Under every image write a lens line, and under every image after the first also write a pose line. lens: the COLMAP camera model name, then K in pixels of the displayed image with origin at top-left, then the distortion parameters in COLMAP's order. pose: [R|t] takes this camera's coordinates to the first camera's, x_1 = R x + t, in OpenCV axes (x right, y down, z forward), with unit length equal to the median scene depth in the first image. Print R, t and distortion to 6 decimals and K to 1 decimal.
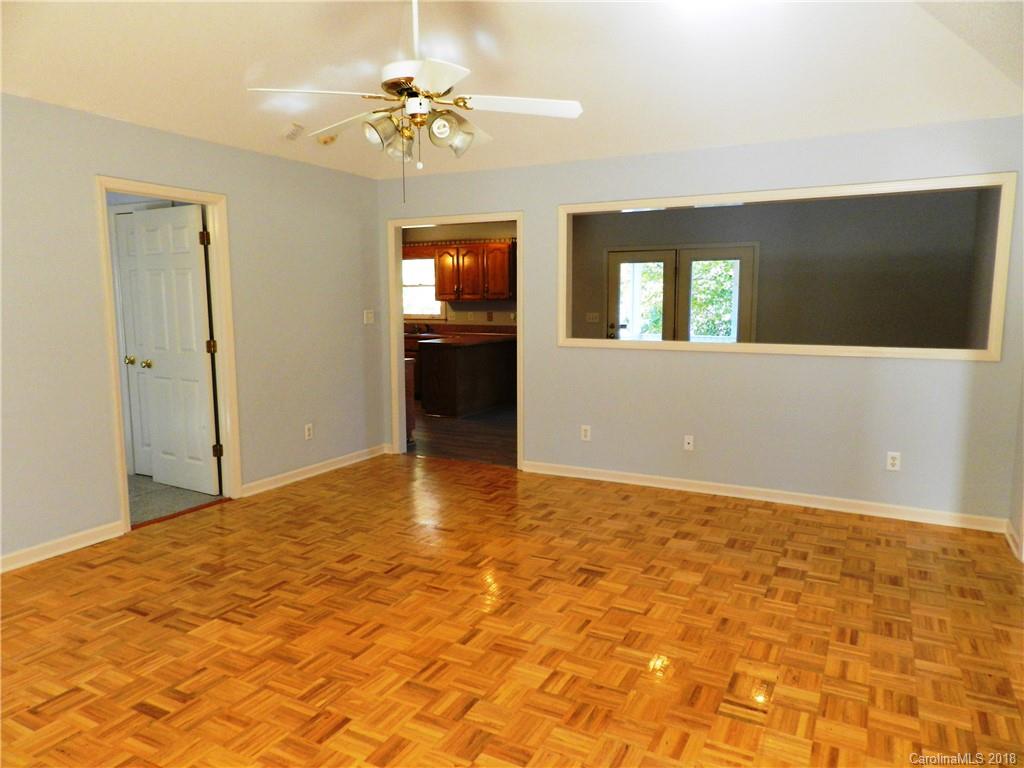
lens RADIAL K [[699.0, 0, 511.2], [0, 699.0, 386.9], [0, 0, 1]] dist [0.030287, -0.003086]
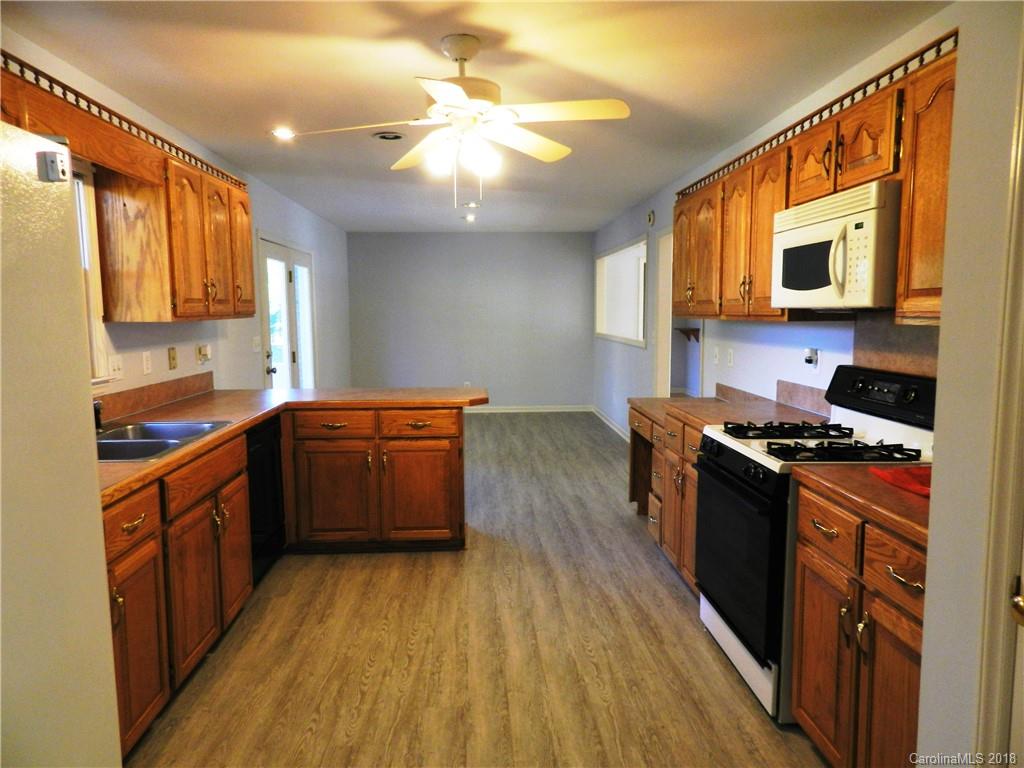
lens RADIAL K [[699.0, 0, 511.1], [0, 699.0, 384.2], [0, 0, 1]] dist [0.030287, -0.003086]
pose [[-0.498370, -0.085642, 0.862724, -1.099084], [0.122515, 0.978166, 0.167875, -0.298759], [-0.858264, 0.189360, -0.476996, 2.365783]]
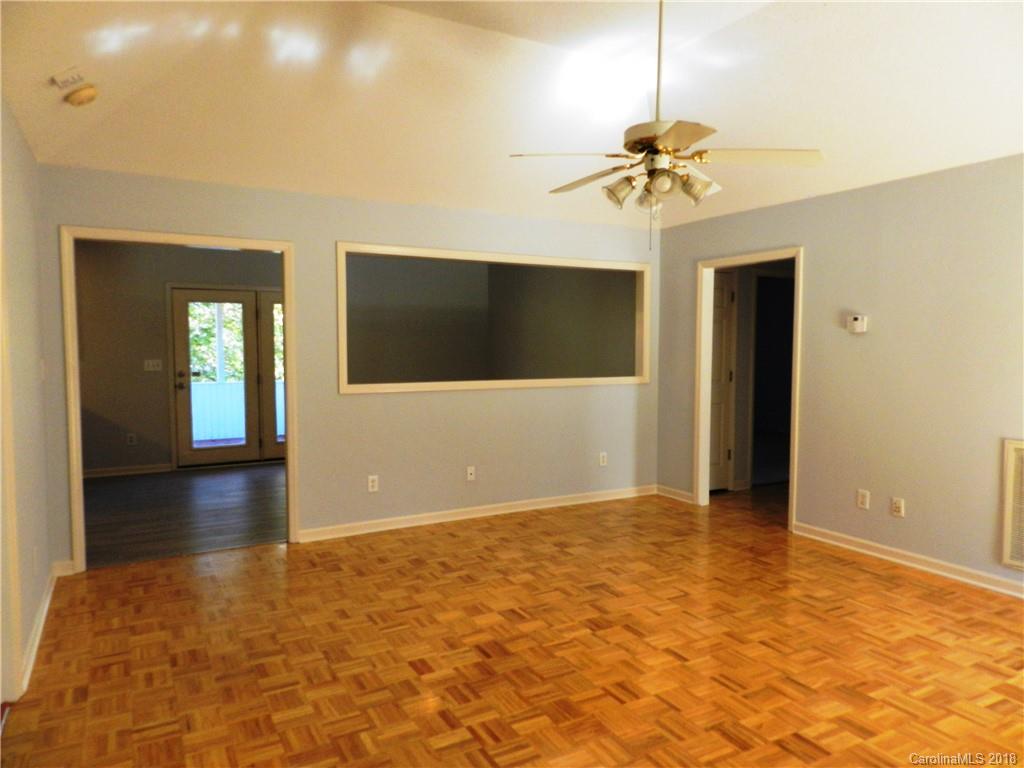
lens RADIAL K [[699.0, 0, 515.7], [0, 699.0, 382.1], [0, 0, 1]] dist [0.030287, -0.003086]
pose [[0.541466, -0.044293, 0.839555, -0.752040], [0.105049, 0.994350, -0.015291, -0.046101], [-0.834134, 0.096474, 0.543060, 0.409863]]
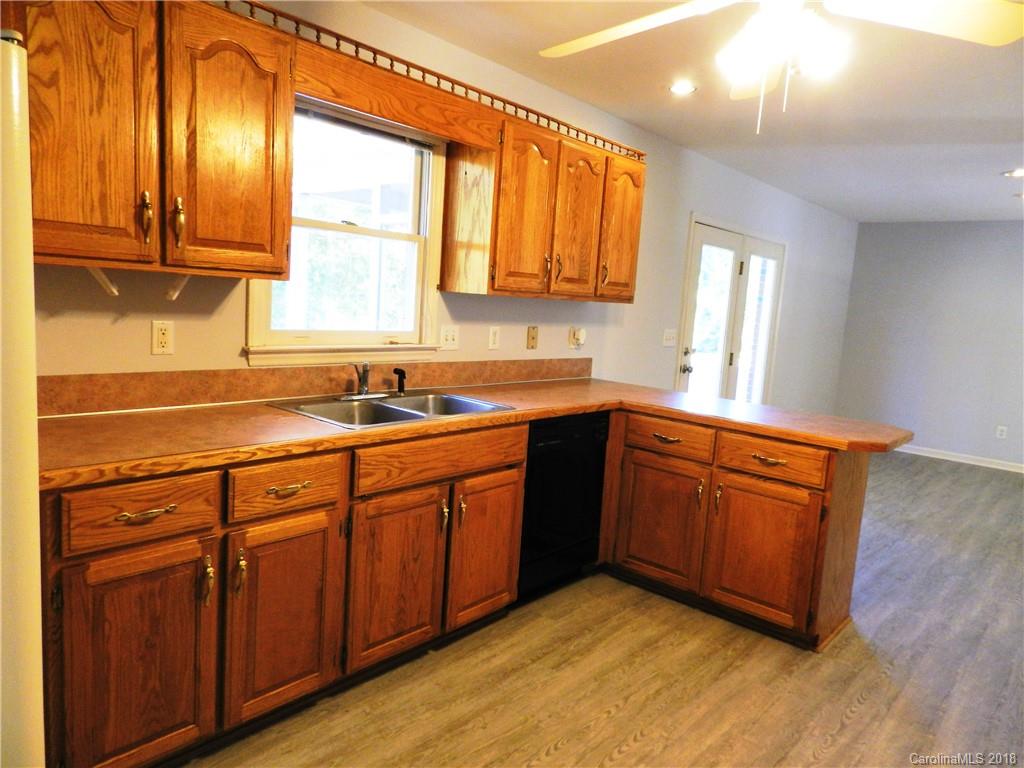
lens RADIAL K [[699.0, 0, 516.6], [0, 699.0, 385.4], [0, 0, 1]] dist [0.030287, -0.003086]
pose [[0.241370, -0.100826, 0.965181, -0.947854], [0.056484, 0.994361, 0.089748, -0.251609], [-0.968788, 0.032855, 0.245704, 2.100844]]
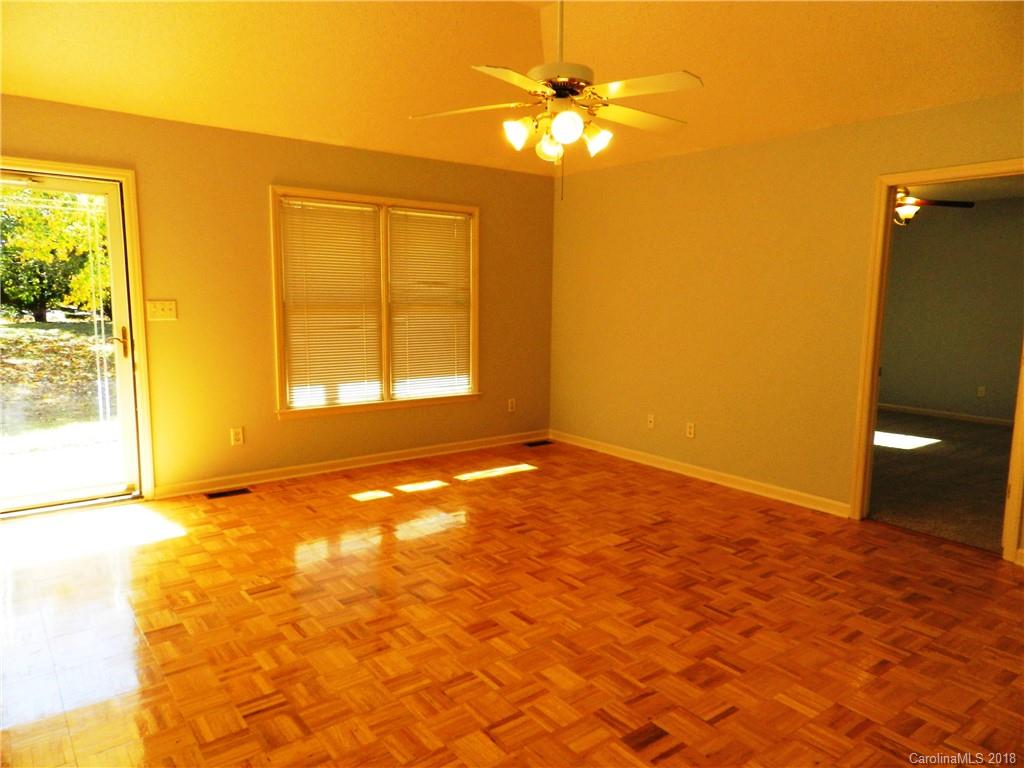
lens RADIAL K [[699.0, 0, 508.6], [0, 699.0, 385.7], [0, 0, 1]] dist [0.030287, -0.003086]
pose [[-0.417748, 0.116488, -0.901065, 0.586532], [-0.126236, 0.974686, 0.184530, -0.113381], [0.899751, 0.190833, -0.392468, 0.926048]]
